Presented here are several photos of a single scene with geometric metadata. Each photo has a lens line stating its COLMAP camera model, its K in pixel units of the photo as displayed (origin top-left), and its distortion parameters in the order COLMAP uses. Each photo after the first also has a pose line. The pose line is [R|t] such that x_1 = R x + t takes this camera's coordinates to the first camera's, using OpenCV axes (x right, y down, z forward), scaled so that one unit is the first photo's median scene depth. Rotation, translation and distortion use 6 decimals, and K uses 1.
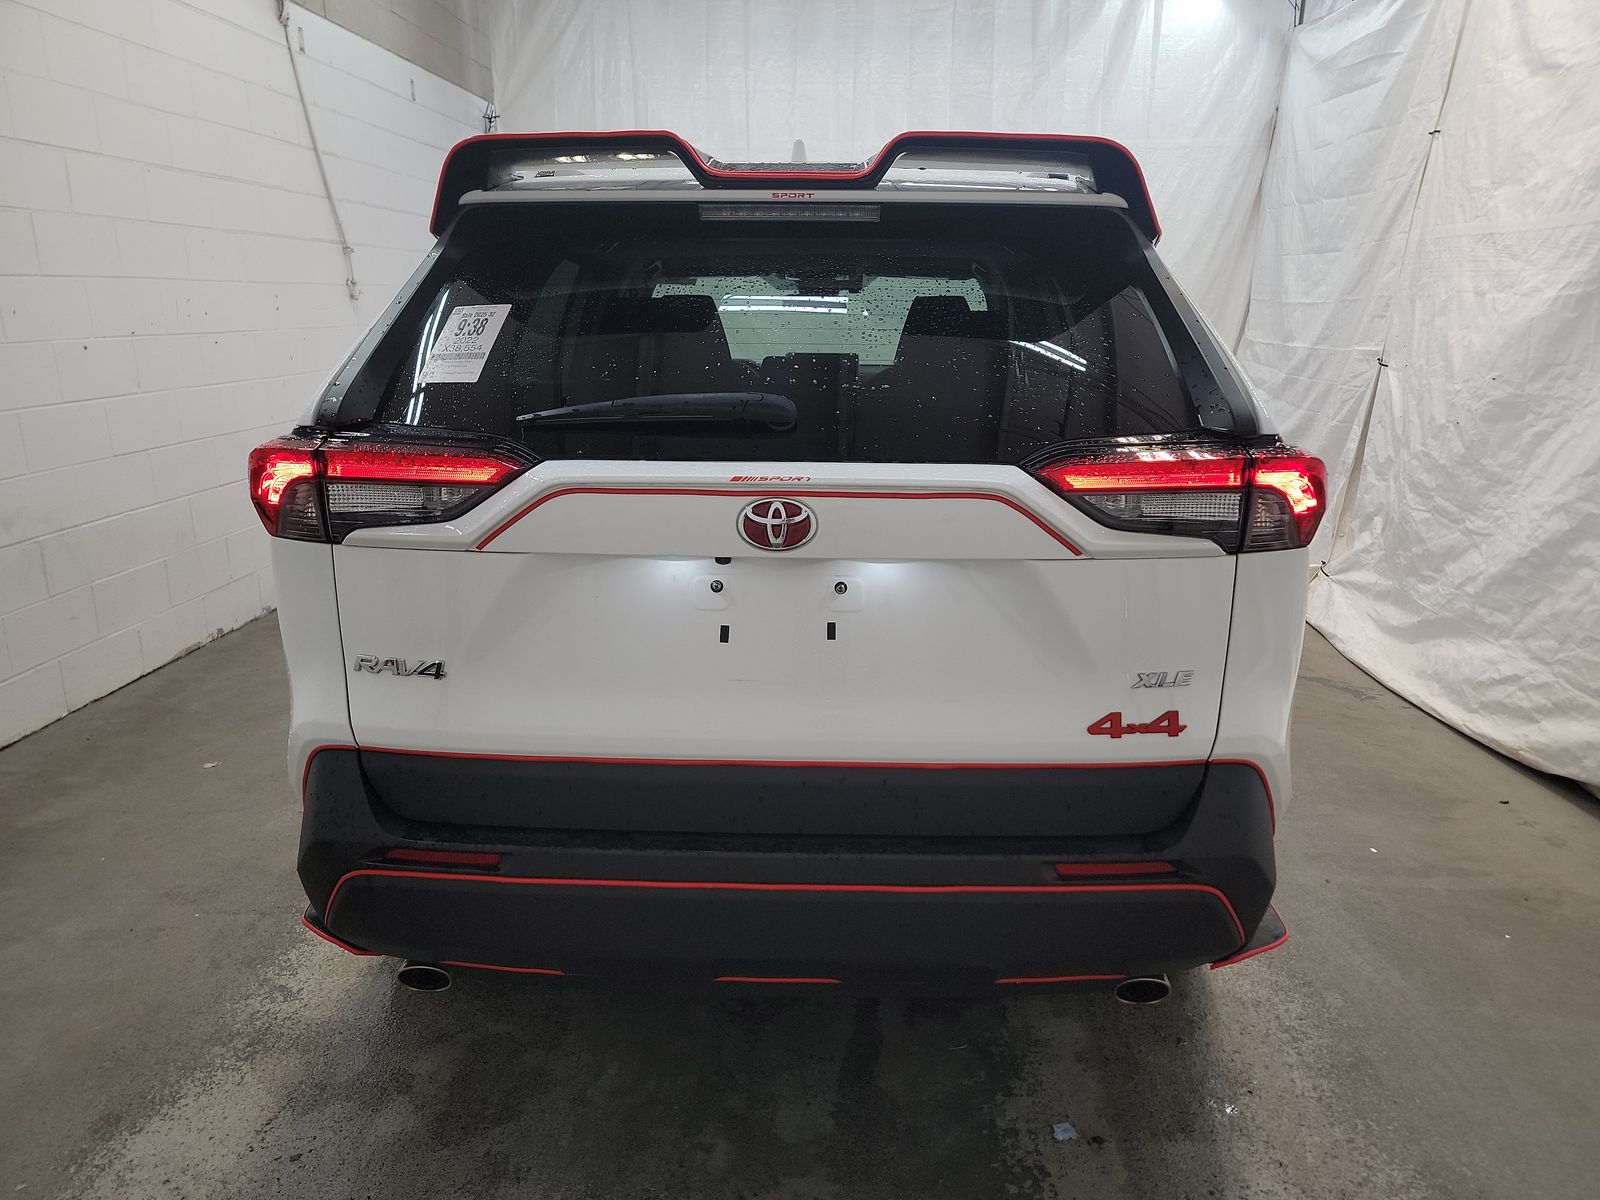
lens RADIAL K [[1119.2, 0, 807.4], [0, 1119.2, 630.3], [0, 0, 1]] dist [0.065142, -0.051077]
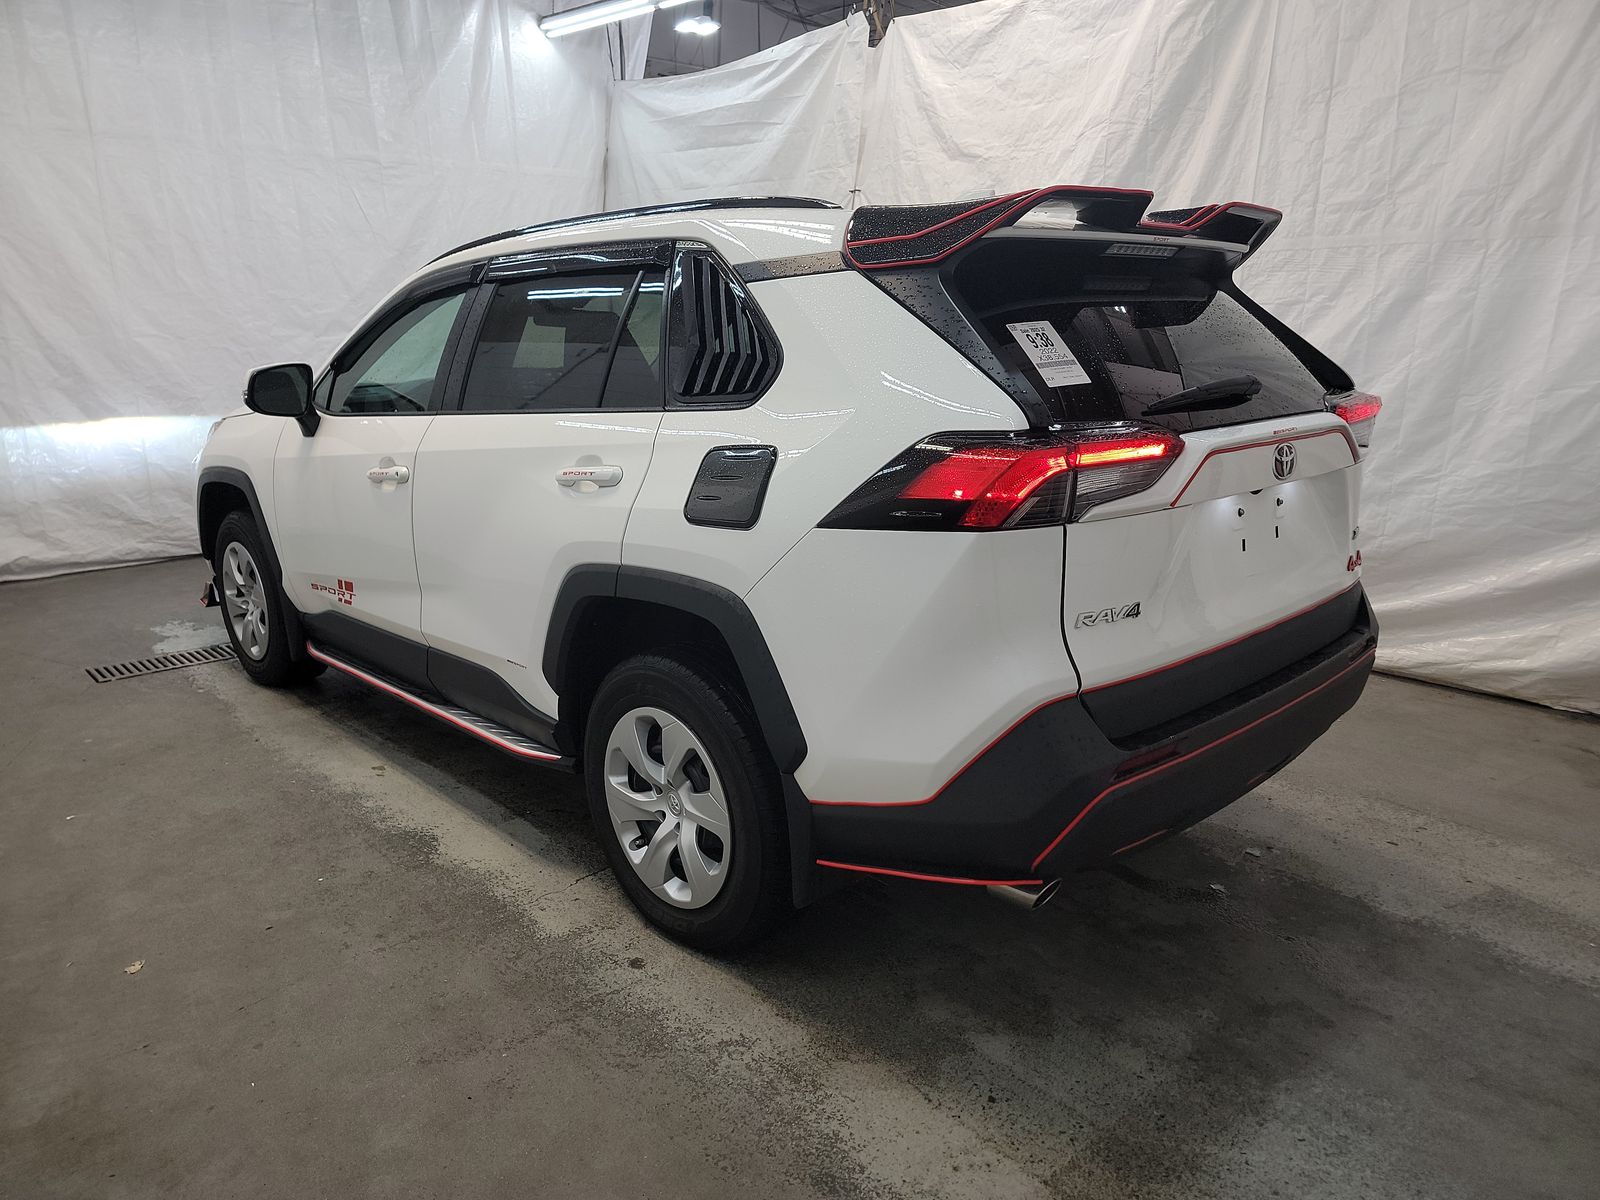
lens RADIAL K [[1119.2, 0, 825.7], [0, 1119.2, 613.7], [0, 0, 1]] dist [0.065142, -0.051077]
pose [[0.690349, -0.193721, 0.697059, -0.607395], [0.209876, 0.975677, 0.063296, -0.047463], [-0.692366, 0.102600, 0.714215, 0.145644]]
